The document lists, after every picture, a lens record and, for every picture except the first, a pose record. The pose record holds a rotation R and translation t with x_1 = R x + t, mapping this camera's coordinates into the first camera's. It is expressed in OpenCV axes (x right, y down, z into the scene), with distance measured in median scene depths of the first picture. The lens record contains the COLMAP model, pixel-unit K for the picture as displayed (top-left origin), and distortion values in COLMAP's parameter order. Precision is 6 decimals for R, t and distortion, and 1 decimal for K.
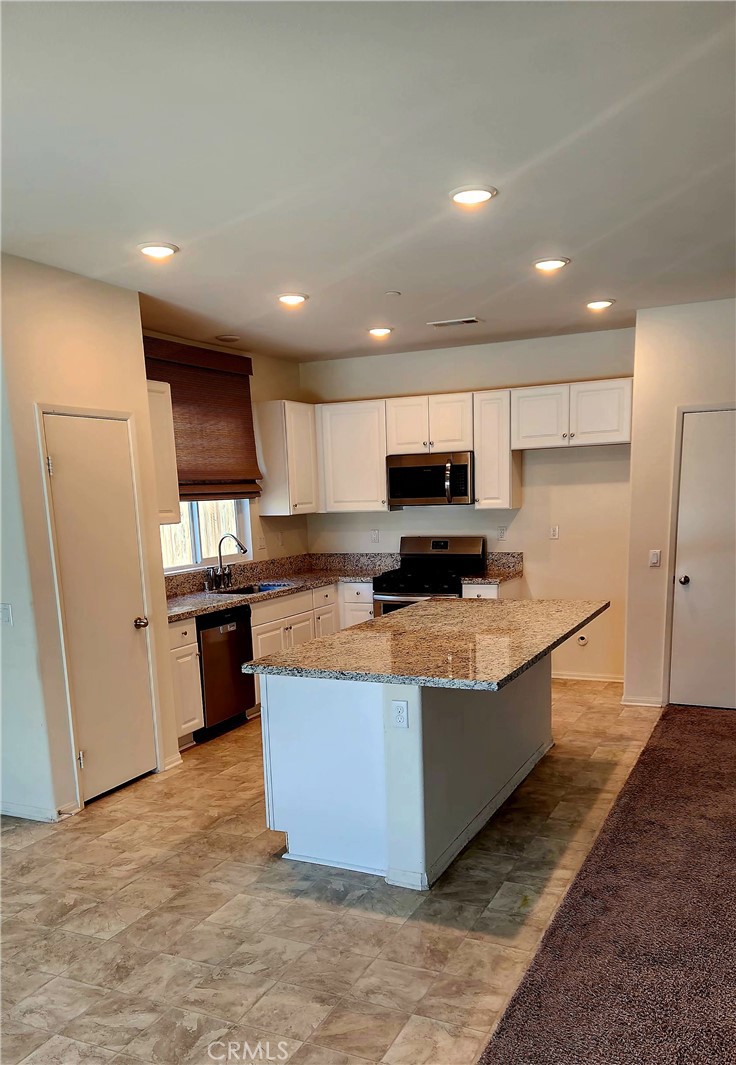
lens RADIAL K [[862.1, 0, 370.0], [0, 862.1, 660.0], [0, 0, 1]] dist [0.053647, -0.004343]
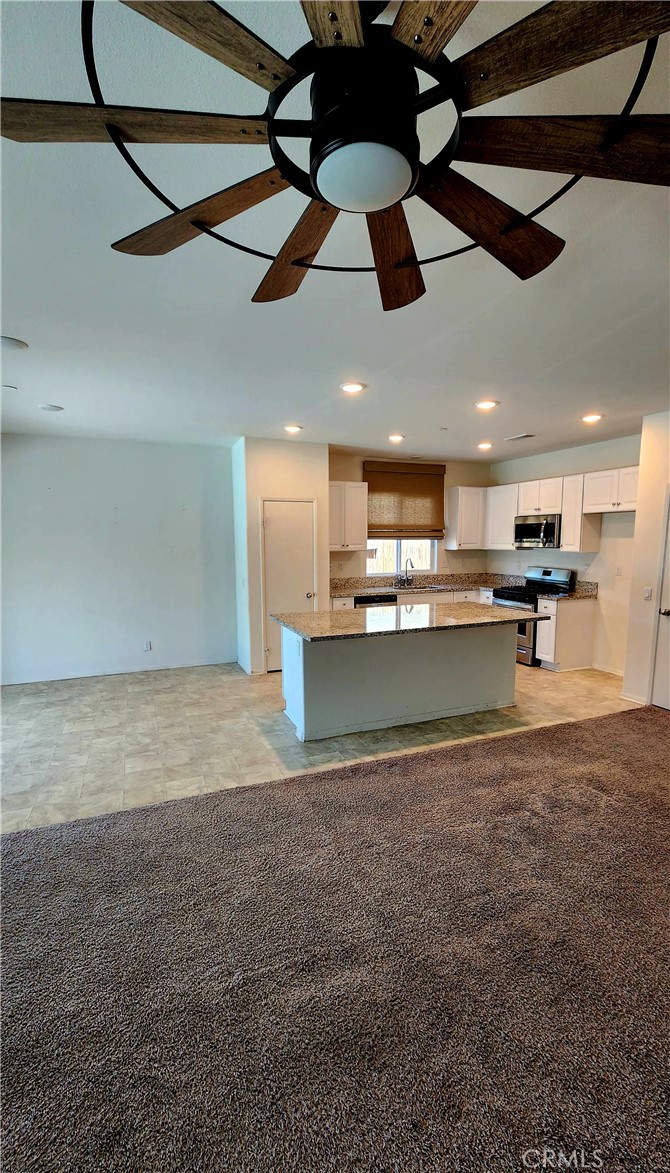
lens RADIAL K [[487.1, 0, 339.6], [0, 487.1, 609.2], [0, 0, 1]] dist [0.000801, 0.000034]
pose [[0.740790, 0.127281, -0.659568, 0.478455], [-0.149989, 0.988436, 0.022286, -0.039453], [0.654778, 0.082419, 0.751314, 0.120338]]
